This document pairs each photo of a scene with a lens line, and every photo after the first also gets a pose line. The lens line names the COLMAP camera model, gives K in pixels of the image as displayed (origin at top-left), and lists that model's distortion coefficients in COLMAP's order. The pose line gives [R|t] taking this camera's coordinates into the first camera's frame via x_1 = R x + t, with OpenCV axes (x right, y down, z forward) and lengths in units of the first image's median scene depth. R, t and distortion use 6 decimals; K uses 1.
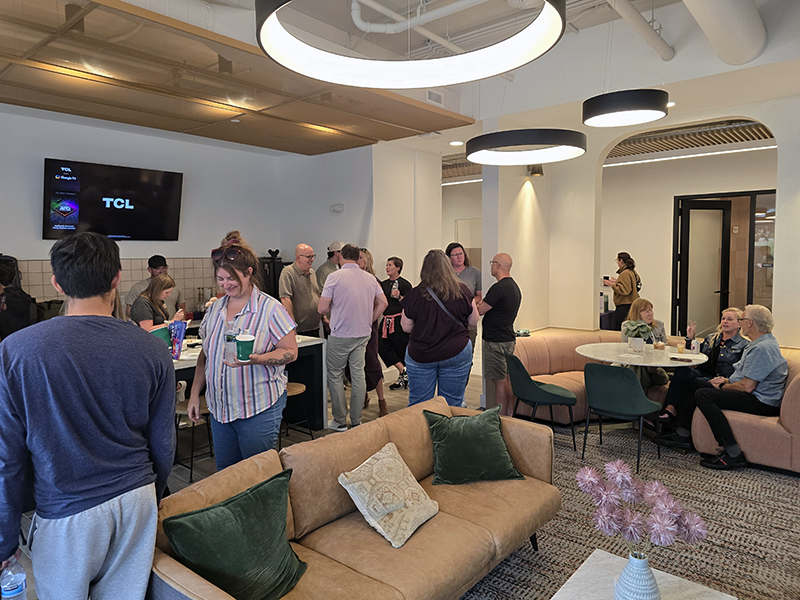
lens RADIAL K [[563.6, 0, 400.0], [0, 563.6, 300.0], [0, 0, 1]] dist [0.038879, -0.038209]
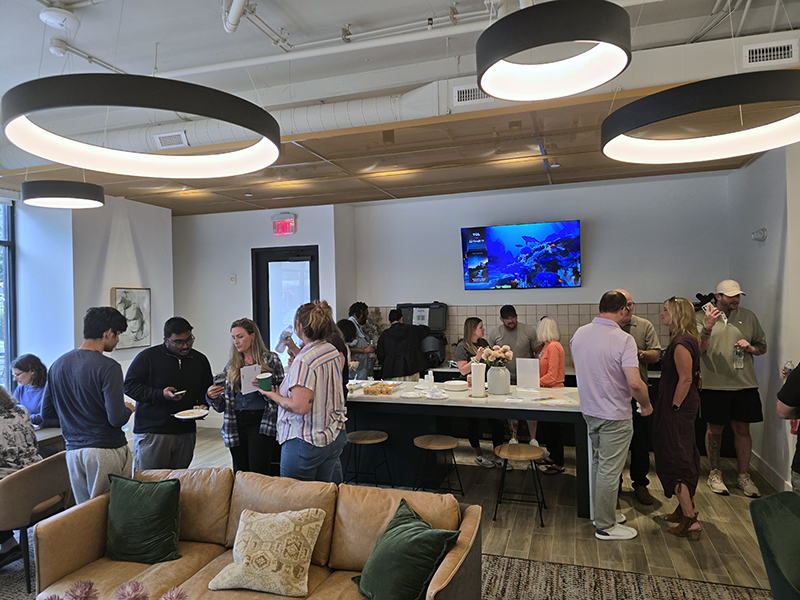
lens RADIAL K [[563.6, 0, 400.0], [0, 563.6, 300.0], [0, 0, 1]] dist [0.038879, -0.038209]
pose [[0.334001, 0.003807, -0.942565, 0.588741], [-0.055530, 0.998334, -0.015645, -0.062559], [0.940935, 0.057566, 0.333656, 0.483028]]
